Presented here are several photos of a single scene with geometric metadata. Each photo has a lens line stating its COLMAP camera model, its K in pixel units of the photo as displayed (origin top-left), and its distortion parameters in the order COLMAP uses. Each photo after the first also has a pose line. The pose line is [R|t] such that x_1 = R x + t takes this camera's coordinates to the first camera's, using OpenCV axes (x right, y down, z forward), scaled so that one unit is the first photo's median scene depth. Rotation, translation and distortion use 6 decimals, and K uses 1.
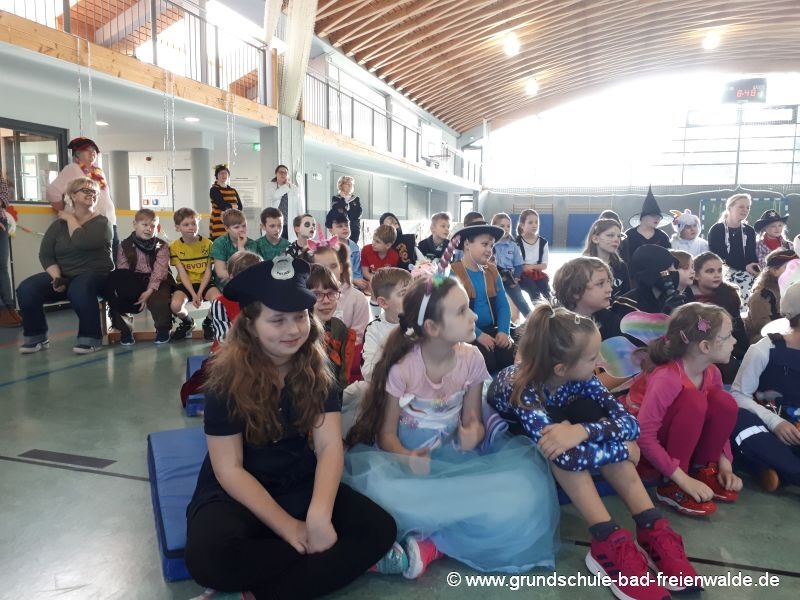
lens RADIAL K [[644.0, 0, 396.3], [0, 644.0, 300.1], [0, 0, 1]] dist [0.049849, -0.069528]
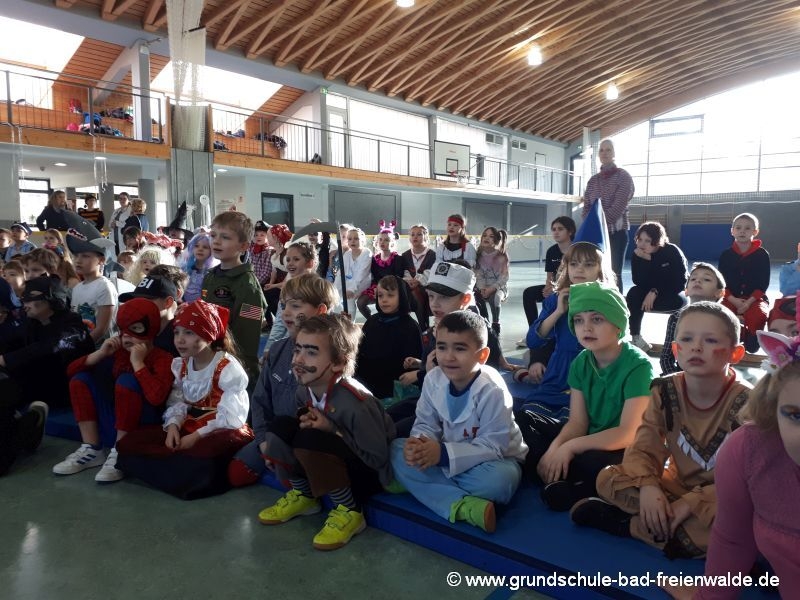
lens RADIAL K [[644.0, 0, 394.6], [0, 644.0, 304.7], [0, 0, 1]] dist [0.049849, -0.069528]
pose [[0.929059, 0.029020, -0.368791, 0.317973], [-0.034294, 0.999382, -0.007750, 0.000595], [0.368338, 0.019848, 0.929480, 0.010171]]
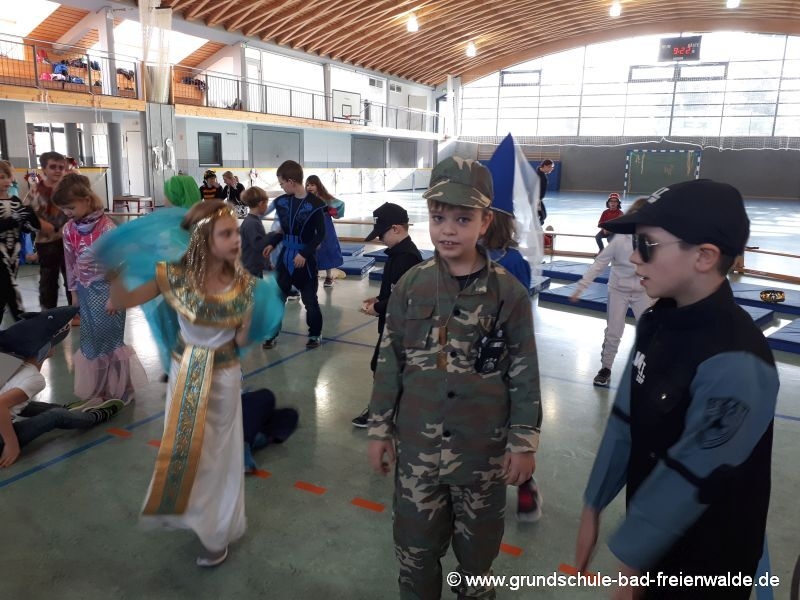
lens RADIAL K [[644.0, 0, 392.0], [0, 644.0, 299.8], [0, 0, 1]] dist [0.049849, -0.069528]
pose [[0.985203, 0.053045, -0.162979, 0.329255], [-0.036543, 0.994048, 0.102636, 0.002154], [0.167453, -0.095161, 0.981277, -0.236843]]
